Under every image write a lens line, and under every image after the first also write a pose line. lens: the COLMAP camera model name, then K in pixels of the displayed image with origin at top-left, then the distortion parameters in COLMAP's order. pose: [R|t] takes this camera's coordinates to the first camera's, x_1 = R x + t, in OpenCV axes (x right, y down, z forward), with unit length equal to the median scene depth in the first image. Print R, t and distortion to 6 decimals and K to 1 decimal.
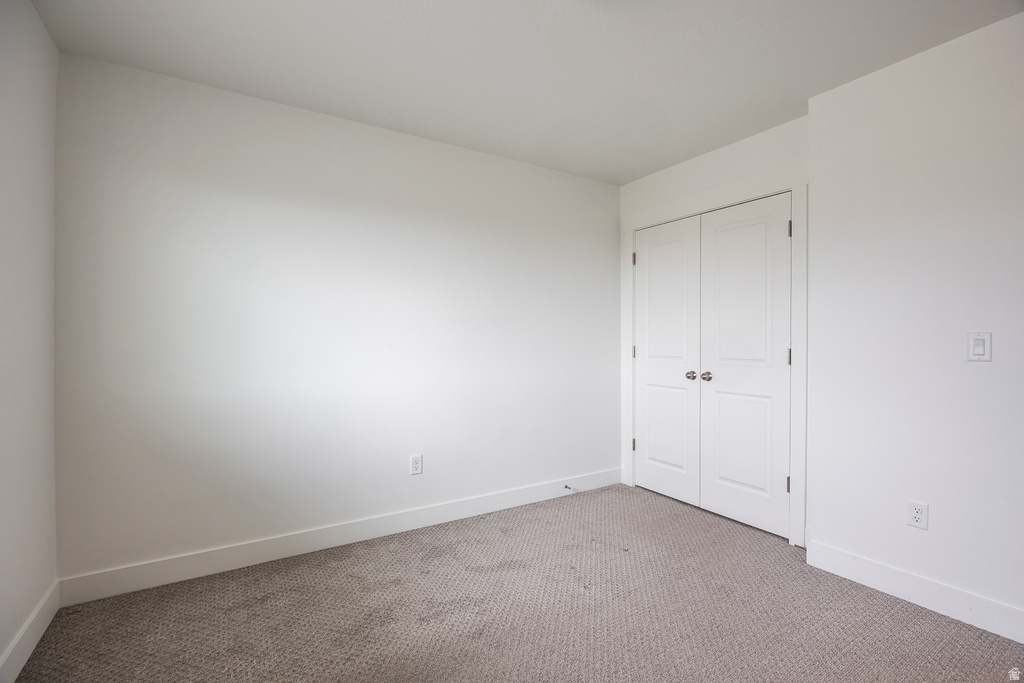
lens RADIAL K [[477.9, 0, 512.0], [0, 477.9, 341.5], [0, 0, 1]] dist [-0.000615, 0.000068]
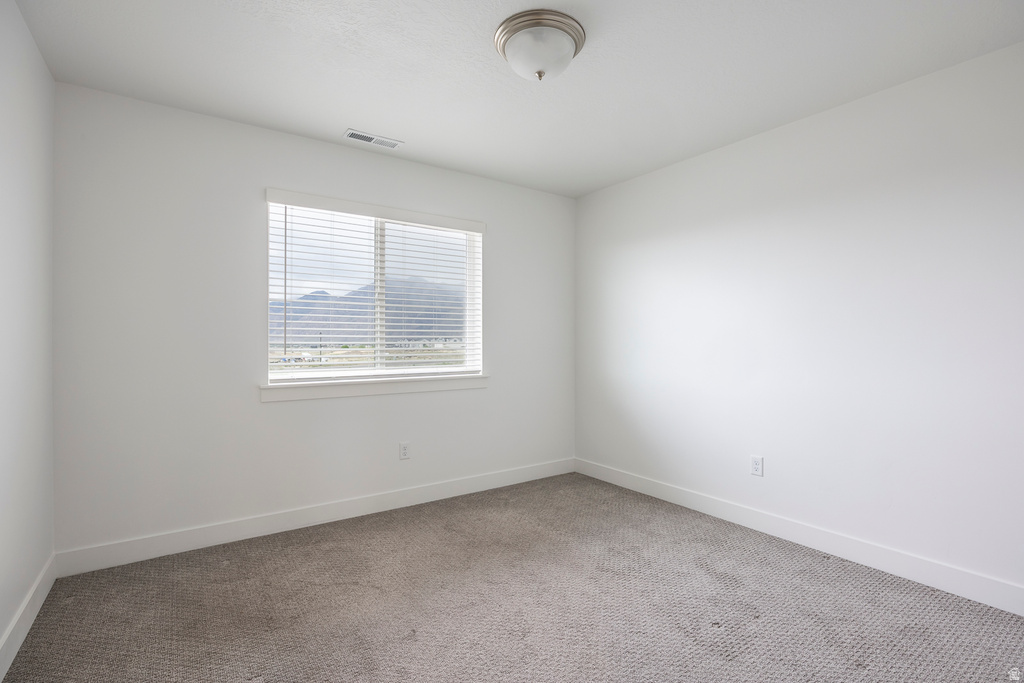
lens RADIAL K [[477.9, 0, 512.0], [0, 477.9, 341.5], [0, 0, 1]] dist [-0.000615, 0.000068]
pose [[0.053441, 0.003012, -0.998566, 0.895911], [-0.003958, 0.999988, 0.002804, 0.000164], [0.998563, 0.003802, 0.053453, 0.518678]]
